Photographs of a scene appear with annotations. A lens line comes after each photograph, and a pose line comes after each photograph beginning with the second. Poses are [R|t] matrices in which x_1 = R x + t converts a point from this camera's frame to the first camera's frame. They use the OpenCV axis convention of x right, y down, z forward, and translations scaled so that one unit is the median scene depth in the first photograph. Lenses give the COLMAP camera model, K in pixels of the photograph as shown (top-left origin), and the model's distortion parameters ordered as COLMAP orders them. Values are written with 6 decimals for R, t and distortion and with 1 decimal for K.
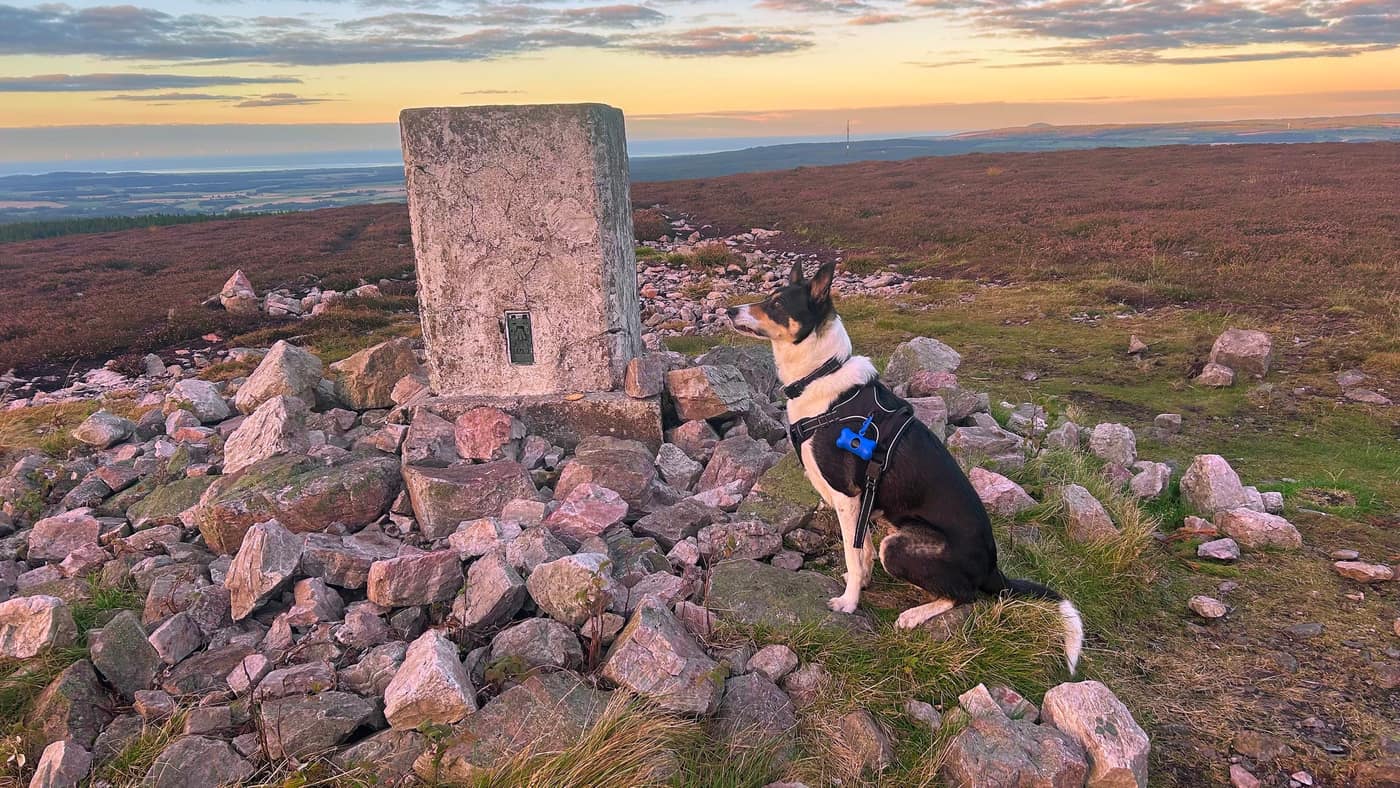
lens RADIAL K [[1015.6, 0, 700.0], [0, 1015.6, 394.0], [0, 0, 1]] dist [0.170059, -0.423612]
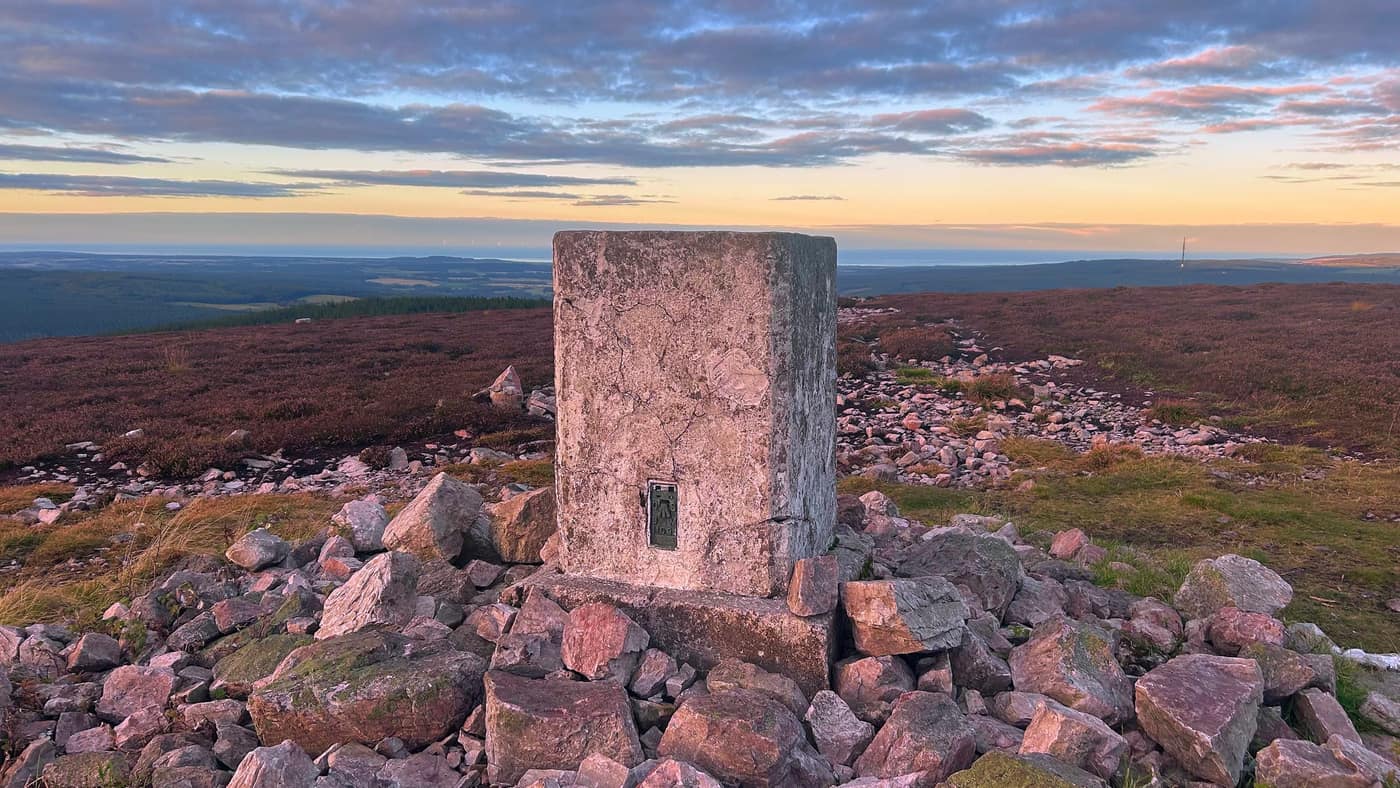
lens RADIAL K [[1022.2, 0, 706.2], [0, 1022.2, 395.1], [0, 0, 1]] dist [0.084587, -0.087089]
pose [[0.957659, 0.084291, -0.275291, 0.066214], [-0.110930, 0.990386, -0.082650, -0.084593], [0.265678, 0.109688, 0.957802, 0.235373]]
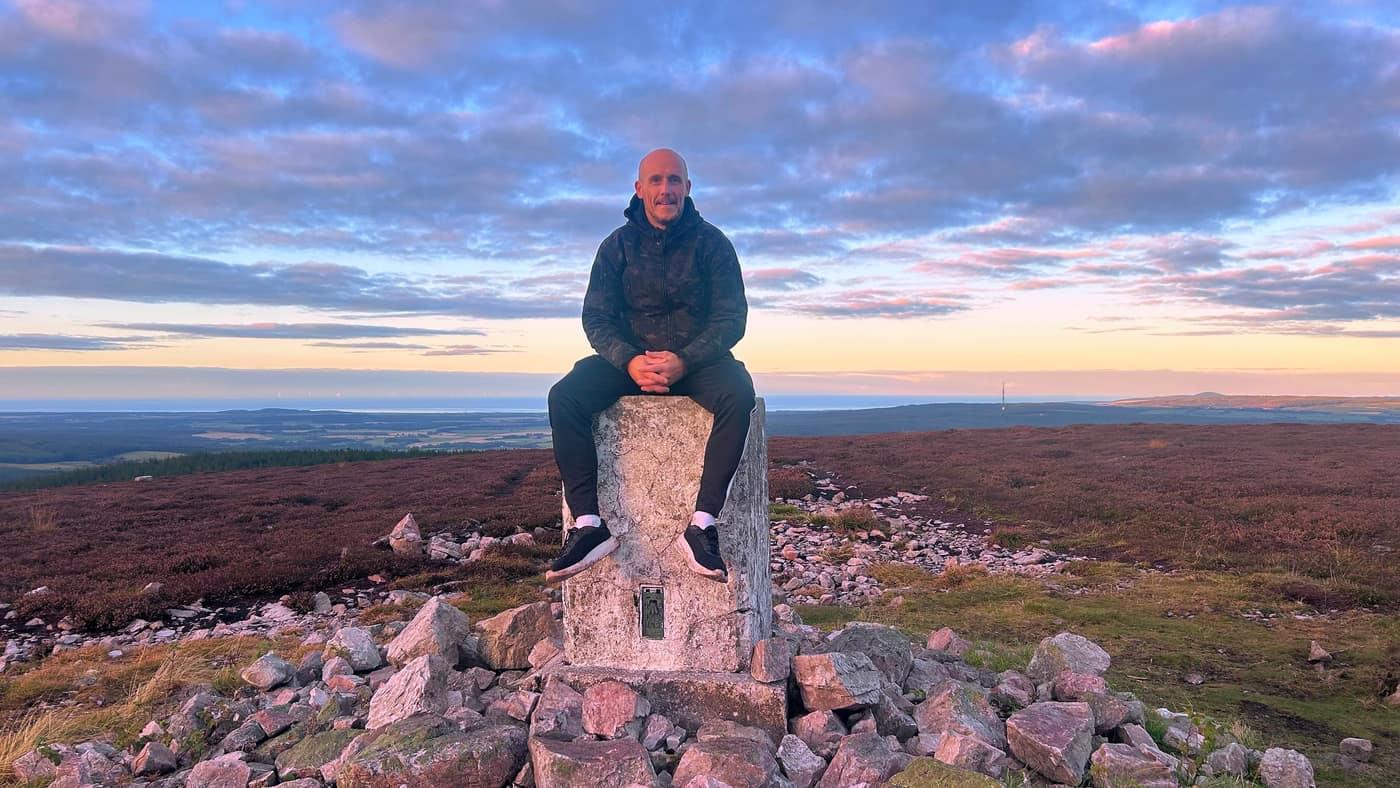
lens RADIAL K [[1017.6, 0, 689.7], [0, 1017.6, 388.5], [0, 0, 1]] dist [0.069502, -0.074094]
pose [[0.987104, 0.030918, -0.157064, 0.015676], [-0.068640, 0.968143, -0.240807, -0.027629], [0.144615, 0.248482, 0.957780, -0.037218]]
